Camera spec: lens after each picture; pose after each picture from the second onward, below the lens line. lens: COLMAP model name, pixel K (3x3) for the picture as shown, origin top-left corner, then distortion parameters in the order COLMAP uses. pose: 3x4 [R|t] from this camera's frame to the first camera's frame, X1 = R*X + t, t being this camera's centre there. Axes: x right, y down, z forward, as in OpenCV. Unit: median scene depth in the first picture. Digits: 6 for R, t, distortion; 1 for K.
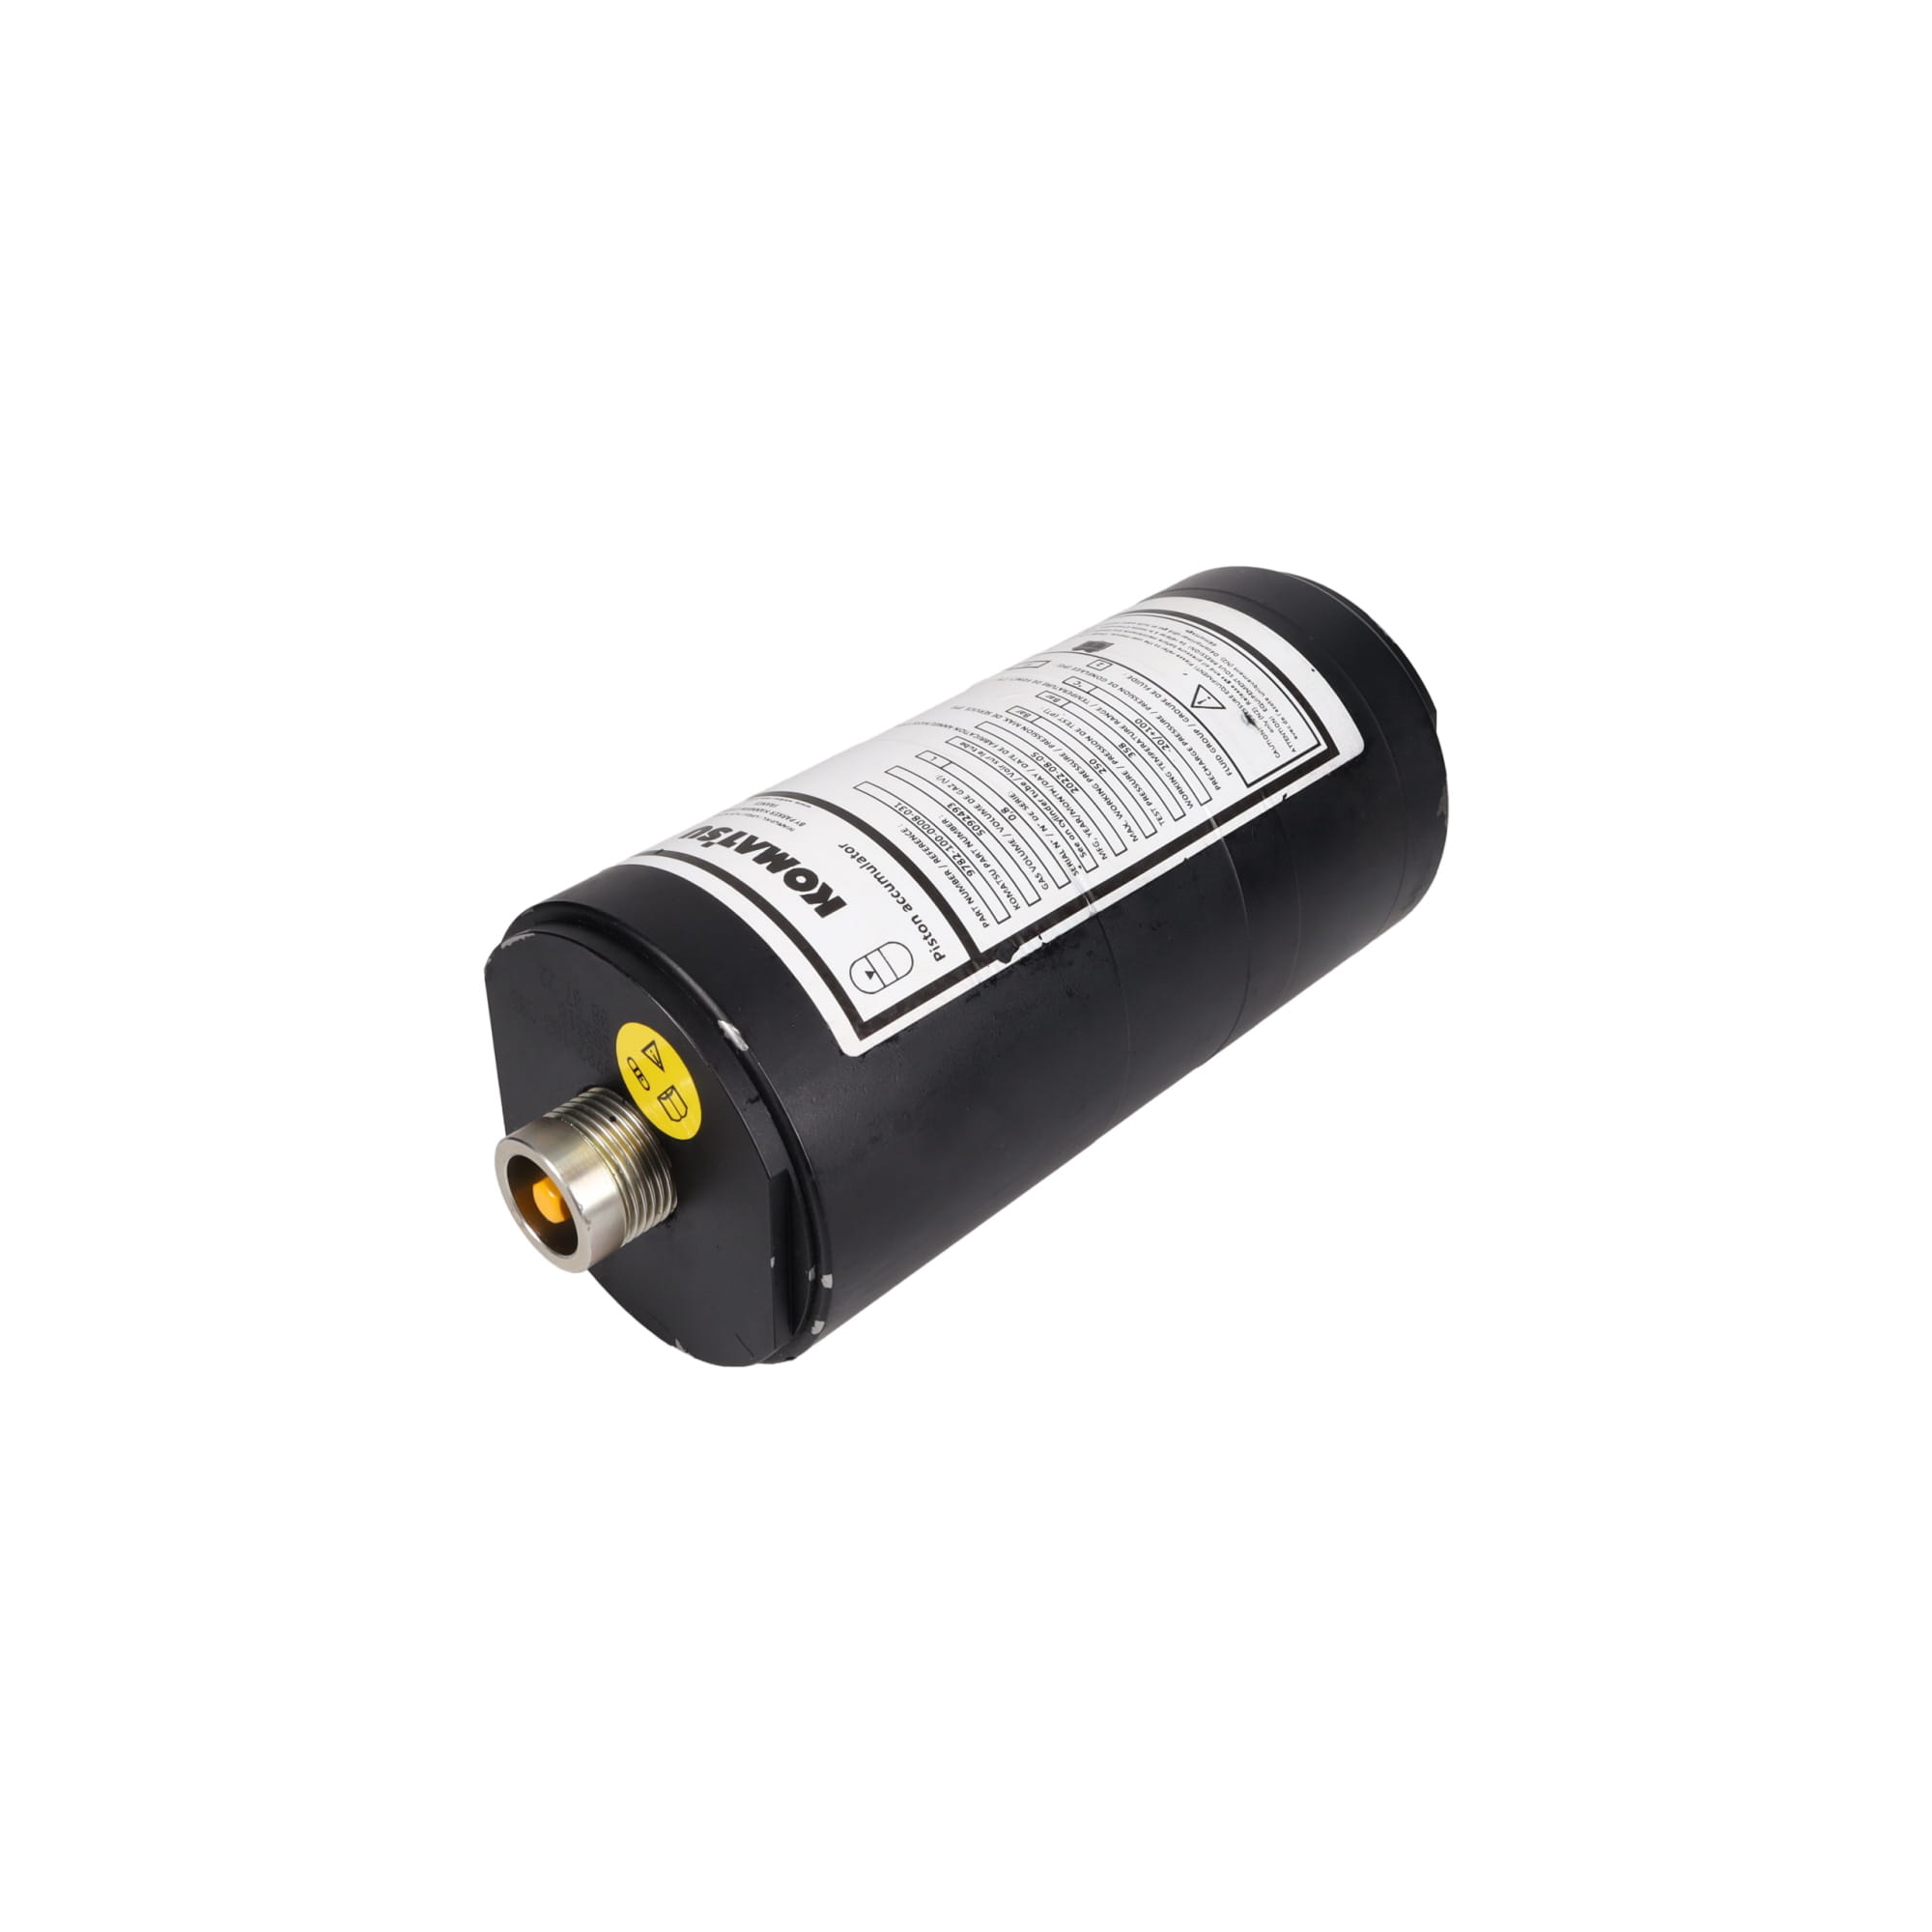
lens RADIAL K [[2087.3, 0, 1093.6], [0, 2087.3, 967.0], [0, 0, 1]] dist [0.013557, -0.001563]
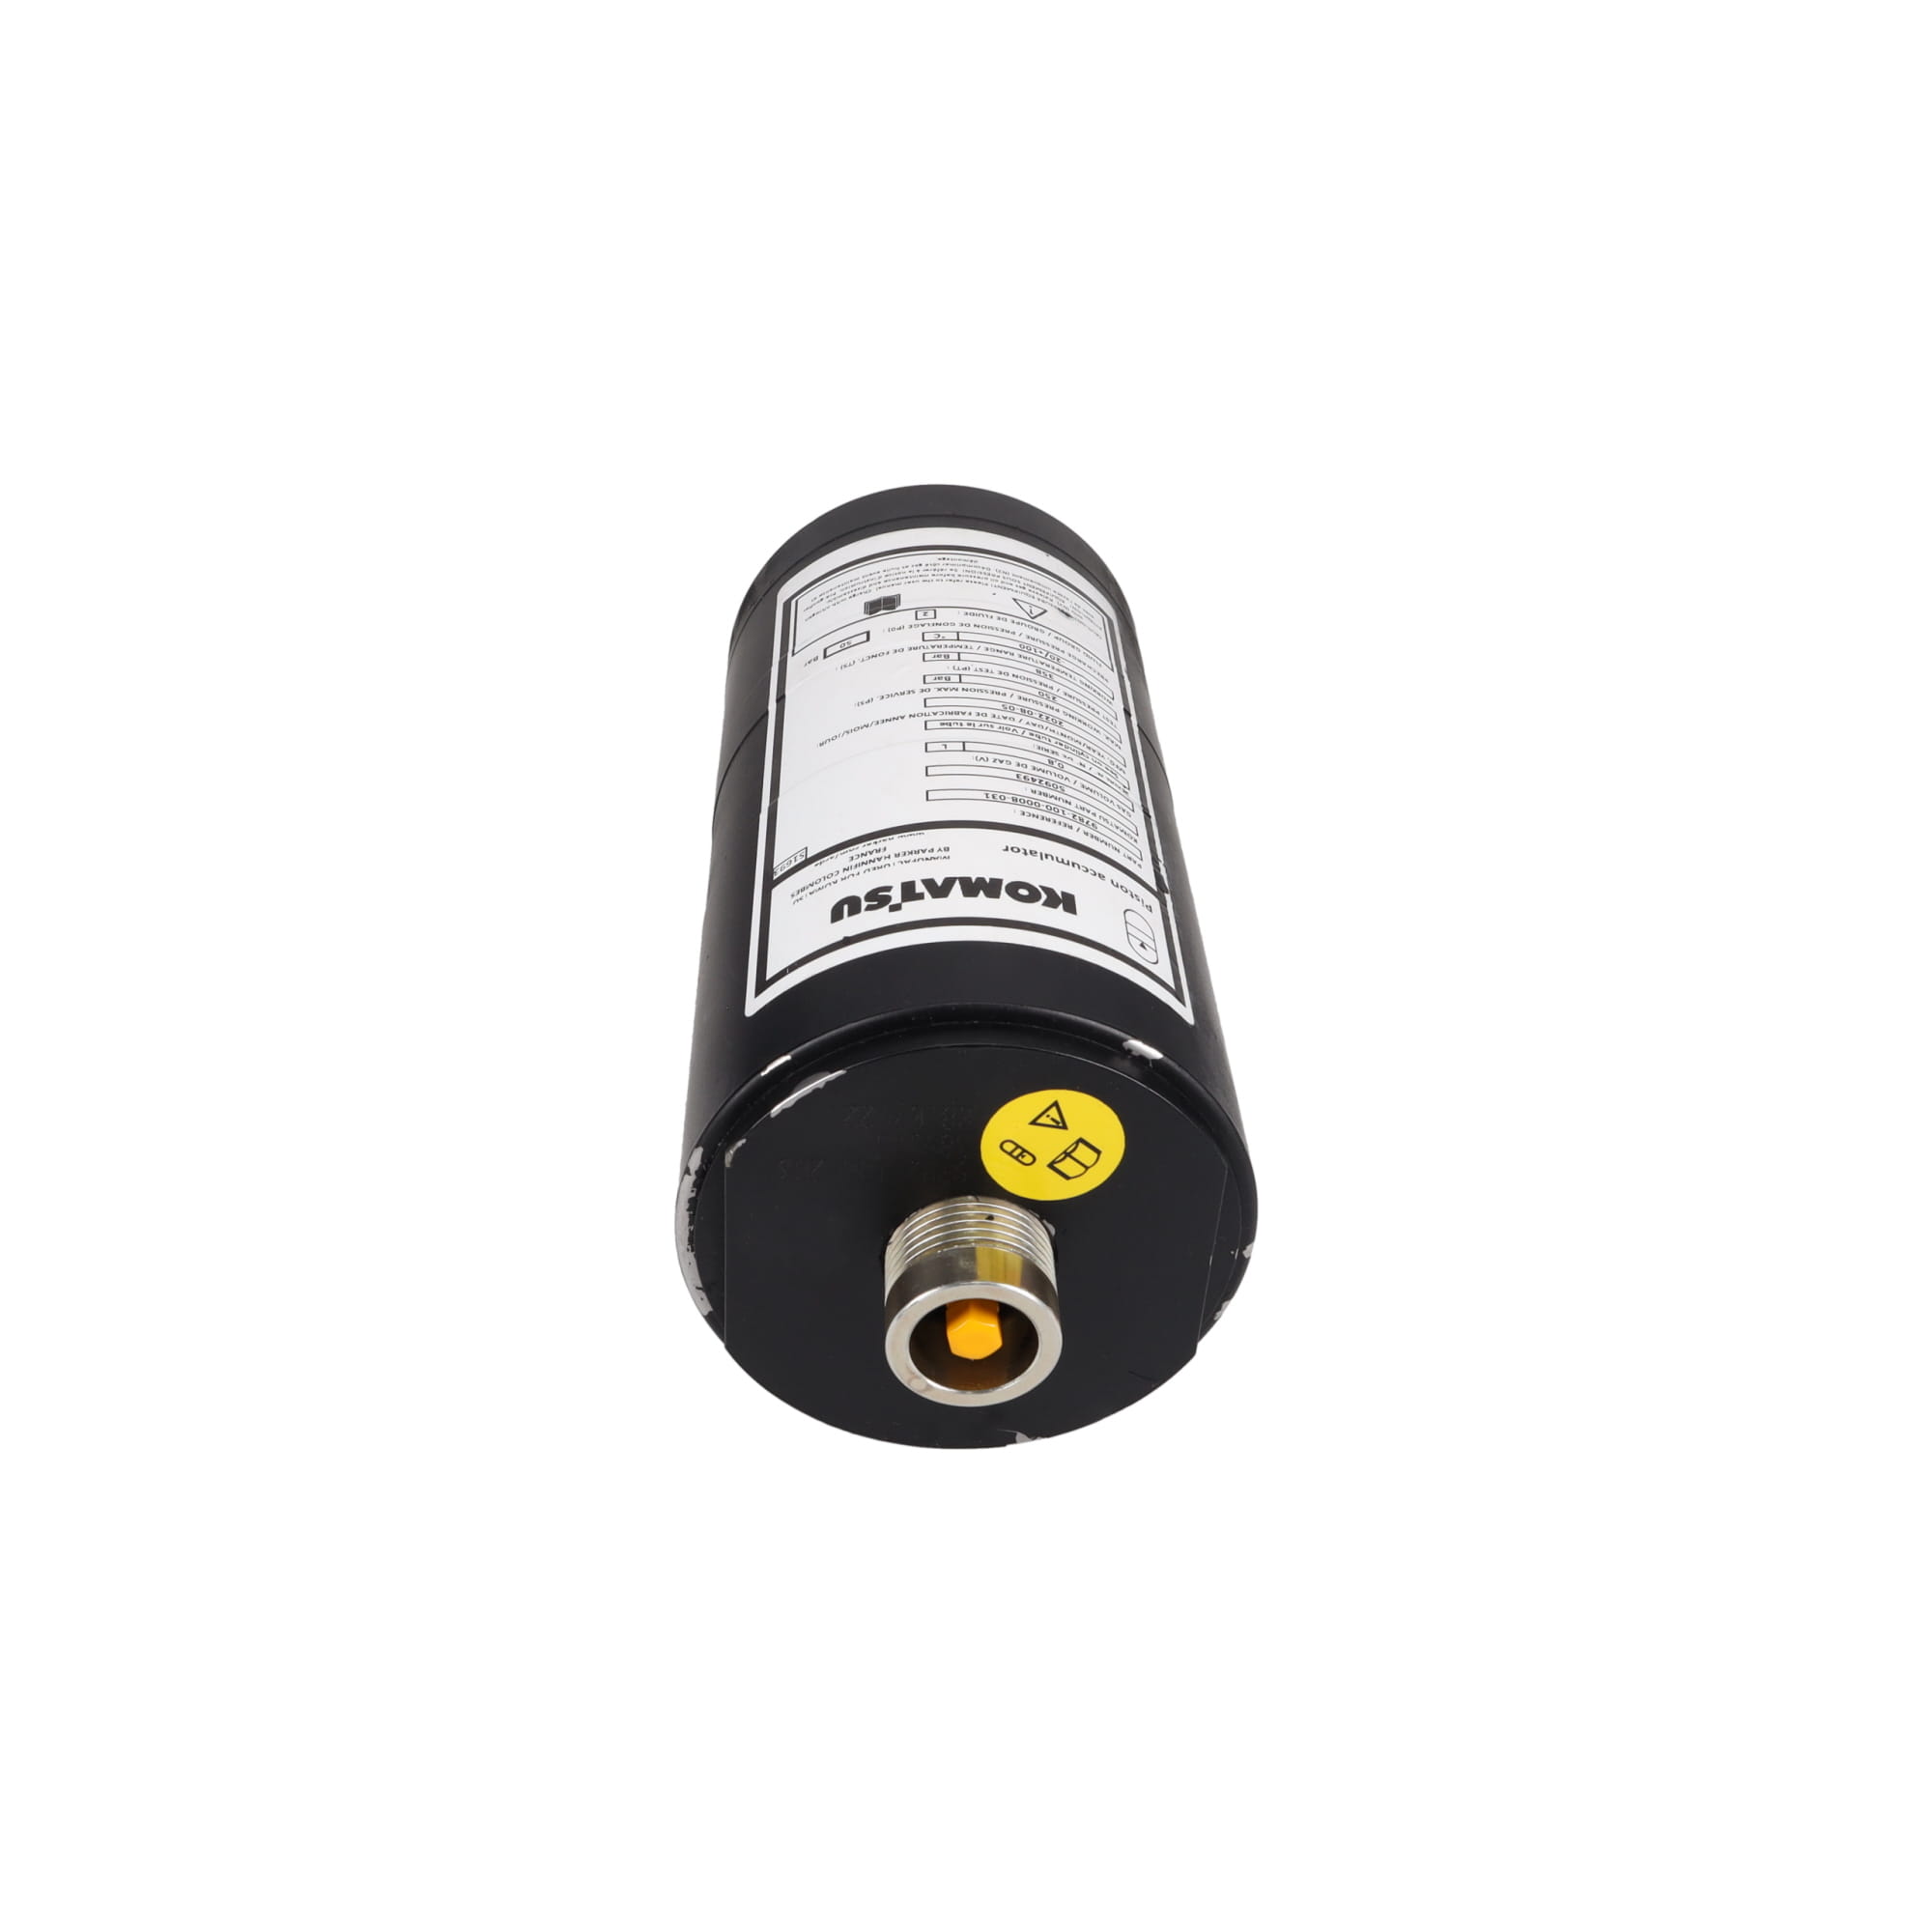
lens RADIAL K [[2087.3, 0, 1093.6], [0, 2087.3, 967.0], [0, 0, 1]] dist [0.013557, -0.001563]
pose [[0.700825, -0.429816, 0.569300, -0.600562], [0.408577, 0.896071, 0.173555, -0.145727], [-0.584730, 0.110971, 0.803602, 0.224993]]
